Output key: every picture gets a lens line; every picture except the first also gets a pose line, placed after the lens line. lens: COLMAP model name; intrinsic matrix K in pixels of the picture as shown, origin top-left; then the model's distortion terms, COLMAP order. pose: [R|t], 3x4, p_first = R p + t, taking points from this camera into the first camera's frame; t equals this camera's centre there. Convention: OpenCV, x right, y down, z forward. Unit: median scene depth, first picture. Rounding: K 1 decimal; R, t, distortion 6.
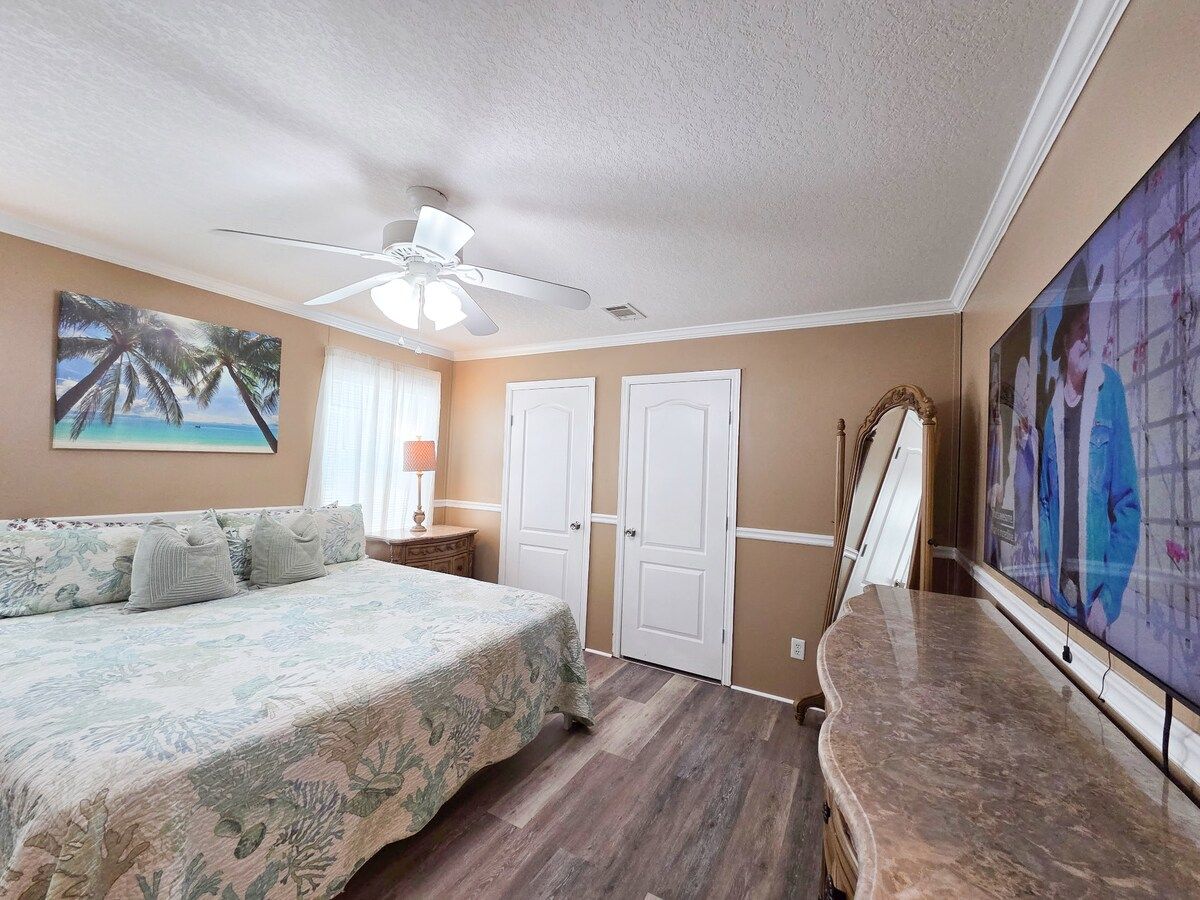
lens RADIAL K [[490.7, 0, 596.2], [0, 490.7, 452.9], [0, 0, 1]] dist [0.001407, -0.000624]
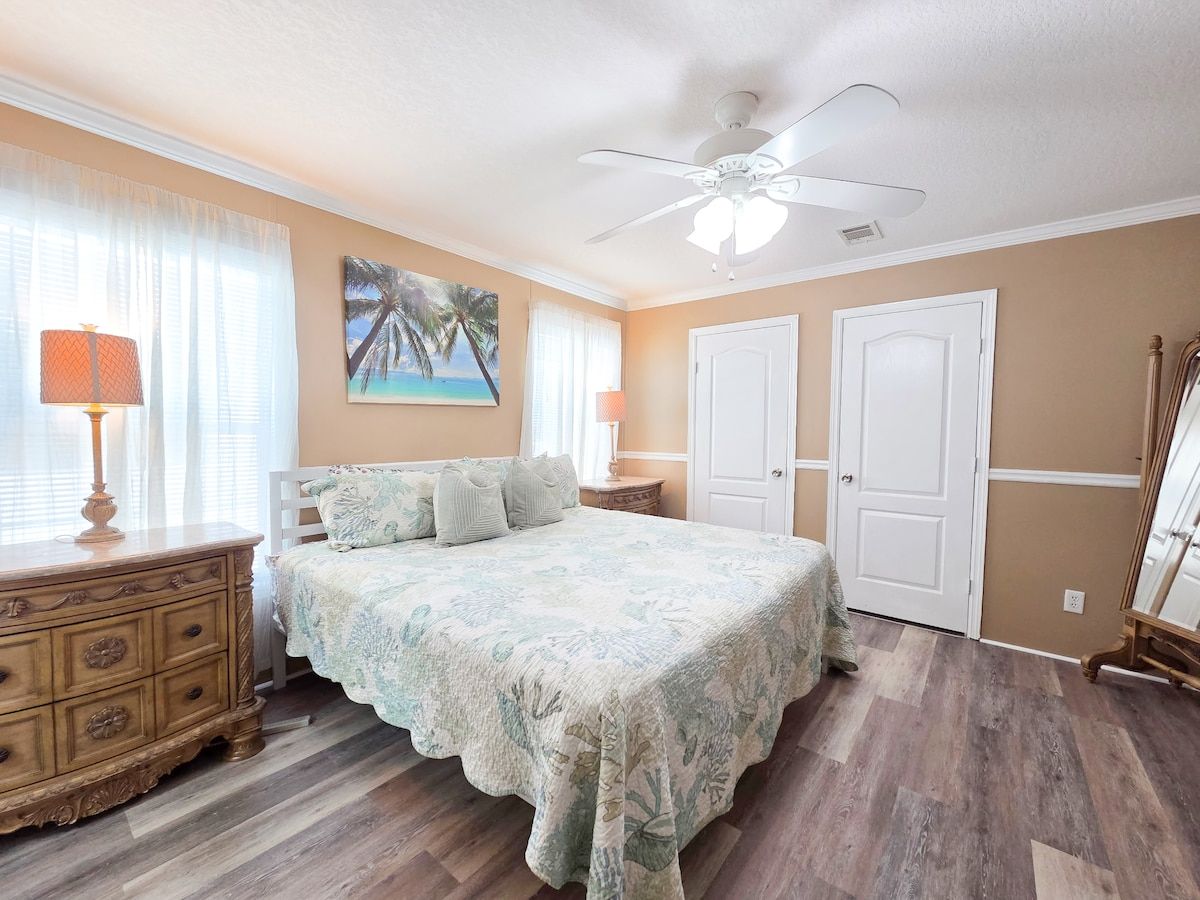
lens RADIAL K [[490.7, 0, 596.2], [0, 490.7, 452.9], [0, 0, 1]] dist [0.001407, -0.000624]
pose [[0.985165, -0.022916, -0.170073, -0.324985], [0.035865, 0.996653, 0.073463, 0.036948], [0.167821, -0.078473, 0.982689, -0.001897]]
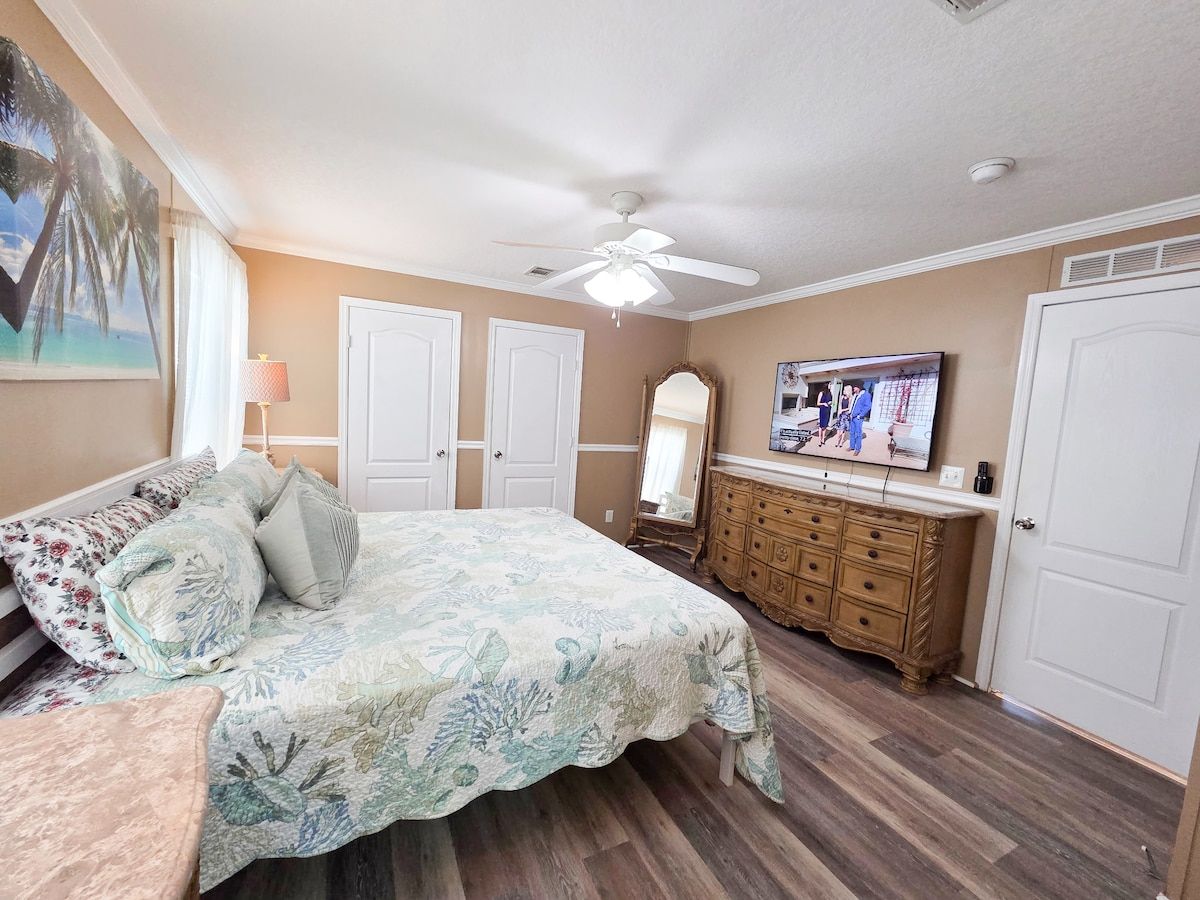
lens RADIAL K [[490.7, 0, 596.2], [0, 490.7, 452.9], [0, 0, 1]] dist [0.001407, -0.000624]
pose [[0.564184, -0.084117, 0.821353, -1.033206], [-0.065610, 0.987083, 0.146157, -0.041844], [-0.823038, -0.136348, 0.551377, 0.203055]]
